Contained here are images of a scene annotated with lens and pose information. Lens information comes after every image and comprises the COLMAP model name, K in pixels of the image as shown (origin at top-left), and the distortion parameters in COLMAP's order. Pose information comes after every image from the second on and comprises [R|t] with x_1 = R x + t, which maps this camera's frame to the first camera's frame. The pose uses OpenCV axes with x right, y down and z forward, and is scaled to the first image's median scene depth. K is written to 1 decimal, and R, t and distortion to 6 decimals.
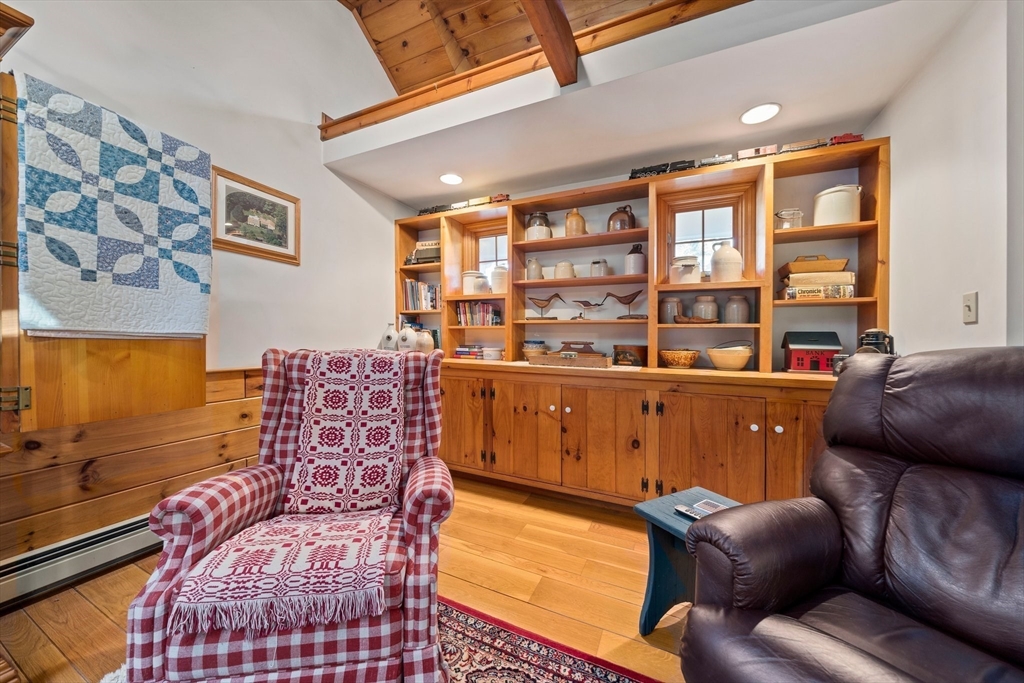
lens RADIAL K [[350.3, 0, 514.5], [0, 350.3, 346.7], [0, 0, 1]] dist [-0.006900, -0.000036]
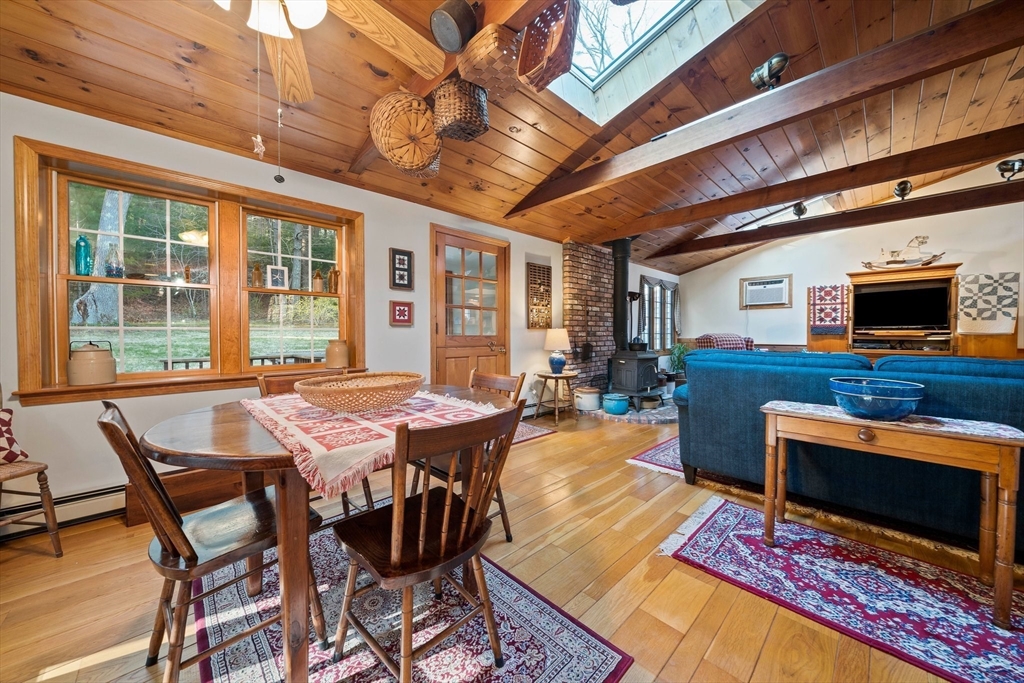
lens RADIAL K [[355.7, 0, 514.7], [0, 355.7, 338.4], [0, 0, 1]] dist [-0.005518, -0.000005]
pose [[-0.370425, 0.001987, -0.928860, 2.407352], [-0.024917, 0.999617, 0.012075, 0.055124], [0.928528, 0.027617, -0.370233, -1.289045]]
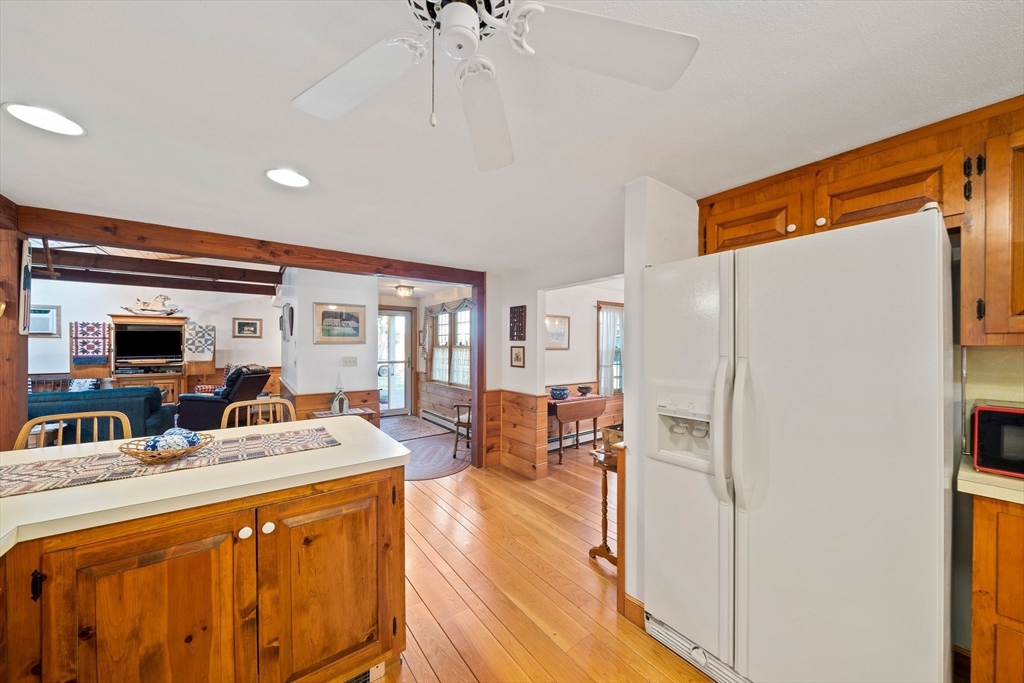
lens RADIAL K [[355.7, 0, 514.7], [0, 355.7, 338.4], [0, 0, 1]] dist [-0.005518, -0.000005]
pose [[0.879635, -0.021699, -0.475155, 3.849197], [0.000002, 0.998959, -0.045616, -0.084283], [0.475650, 0.040124, 0.878719, -1.054118]]
